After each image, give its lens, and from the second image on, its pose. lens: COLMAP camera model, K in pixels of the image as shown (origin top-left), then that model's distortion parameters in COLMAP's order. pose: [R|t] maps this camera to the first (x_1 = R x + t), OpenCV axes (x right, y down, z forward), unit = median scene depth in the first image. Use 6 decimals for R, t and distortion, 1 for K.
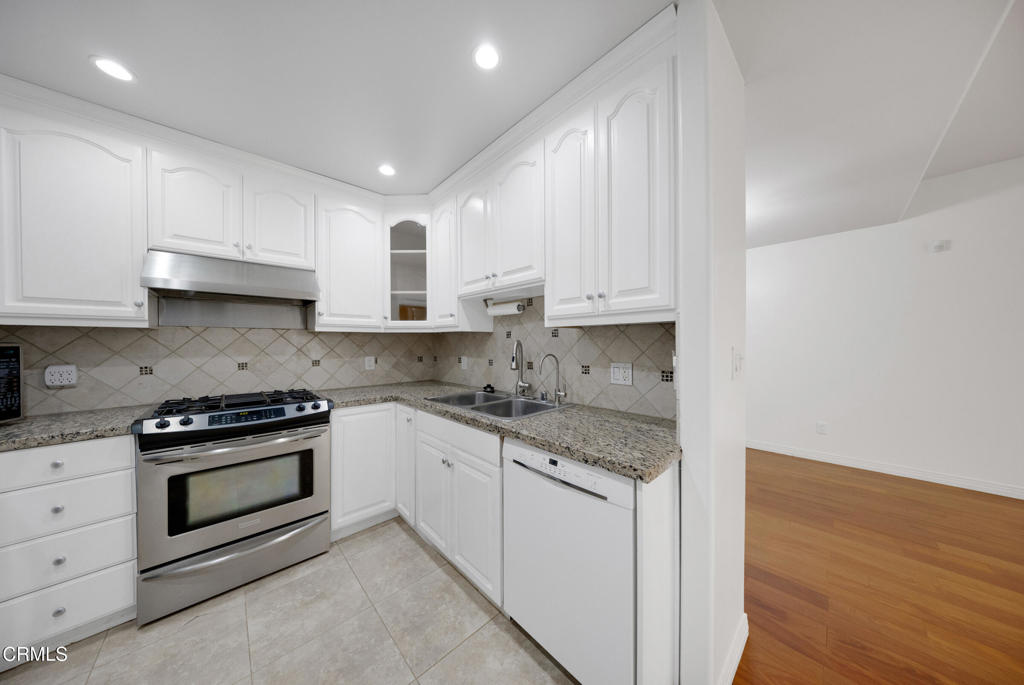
lens RADIAL K [[308.1, 0, 510.5], [0, 308.1, 344.4], [0, 0, 1]] dist [-0.000866, -0.000056]
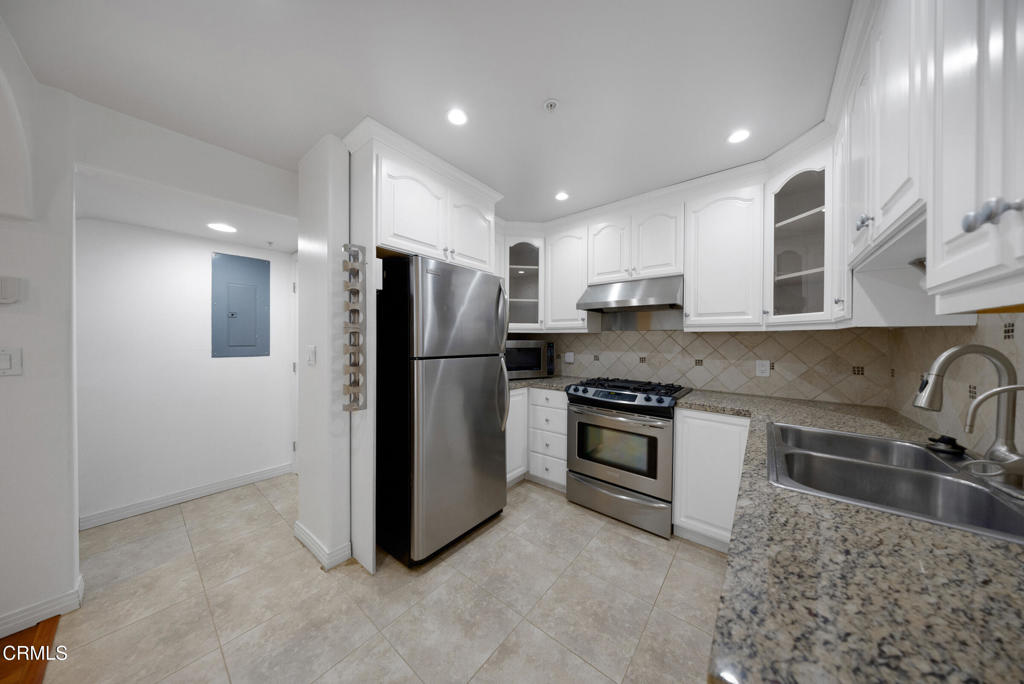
lens RADIAL K [[305.4, 0, 512.0], [0, 305.4, 342.0], [0, 0, 1]] dist [-0.001750, -0.000190]
pose [[0.127899, 0.012136, -0.991713, 0.362294], [-0.014270, 0.999844, 0.010395, -0.011413], [0.991684, 0.012822, 0.128053, 0.314869]]
